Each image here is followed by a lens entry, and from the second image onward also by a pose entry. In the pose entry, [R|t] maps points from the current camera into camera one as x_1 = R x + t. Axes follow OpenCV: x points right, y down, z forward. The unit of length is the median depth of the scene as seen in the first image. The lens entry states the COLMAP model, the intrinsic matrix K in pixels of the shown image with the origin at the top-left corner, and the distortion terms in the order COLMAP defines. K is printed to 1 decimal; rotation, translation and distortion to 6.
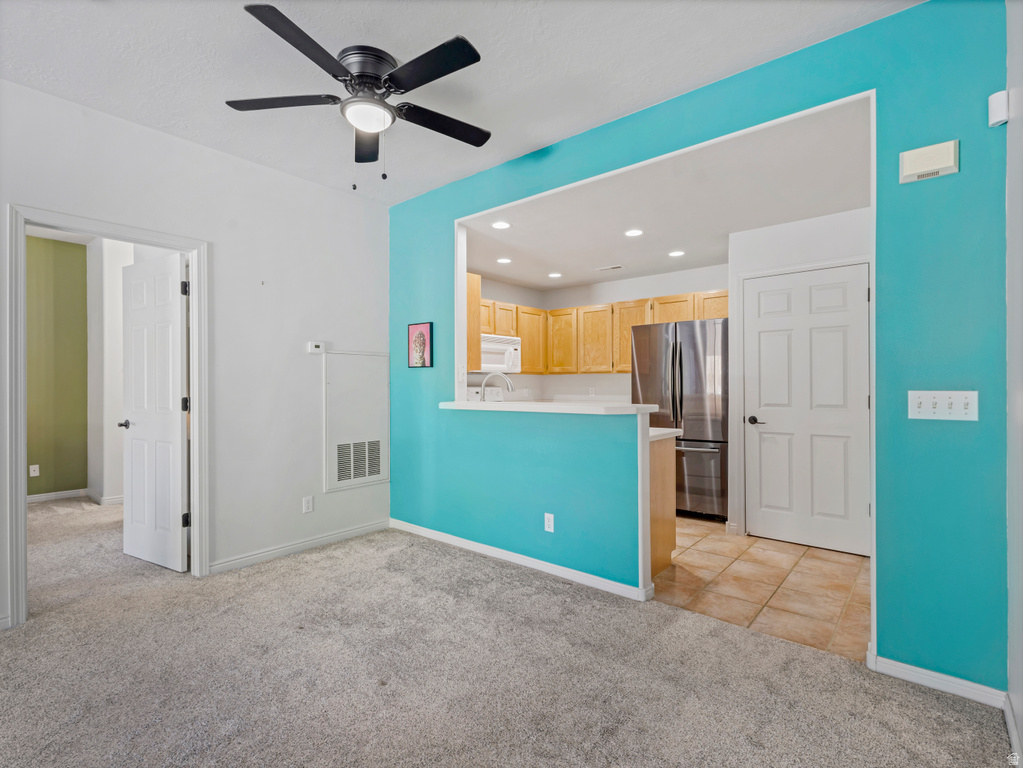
lens RADIAL K [[499.1, 0, 511.5], [0, 499.1, 384.0], [0, 0, 1]] dist [0.001061, -0.000118]
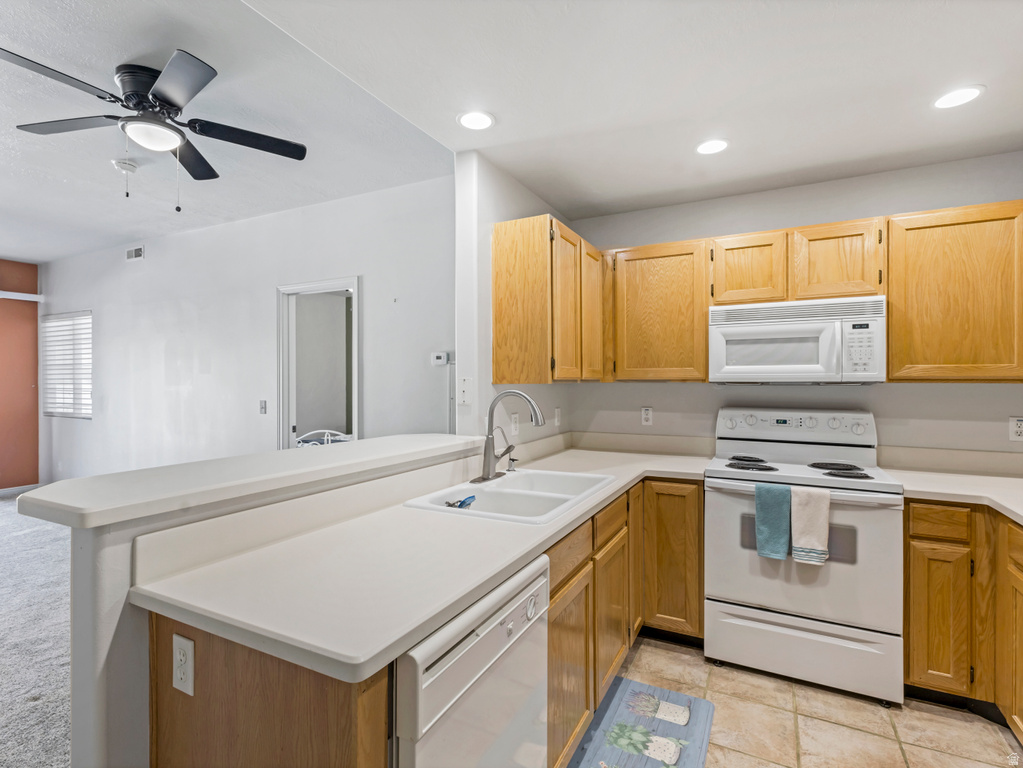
lens RADIAL K [[499.1, 0, 511.5], [0, 499.1, 384.0], [0, 0, 1]] dist [0.001061, -0.000118]
pose [[0.233964, 0.008646, -0.972207, 0.563210], [0.000063, 0.999960, 0.008908, -0.038803], [0.972245, -0.002146, 0.233955, 0.984918]]
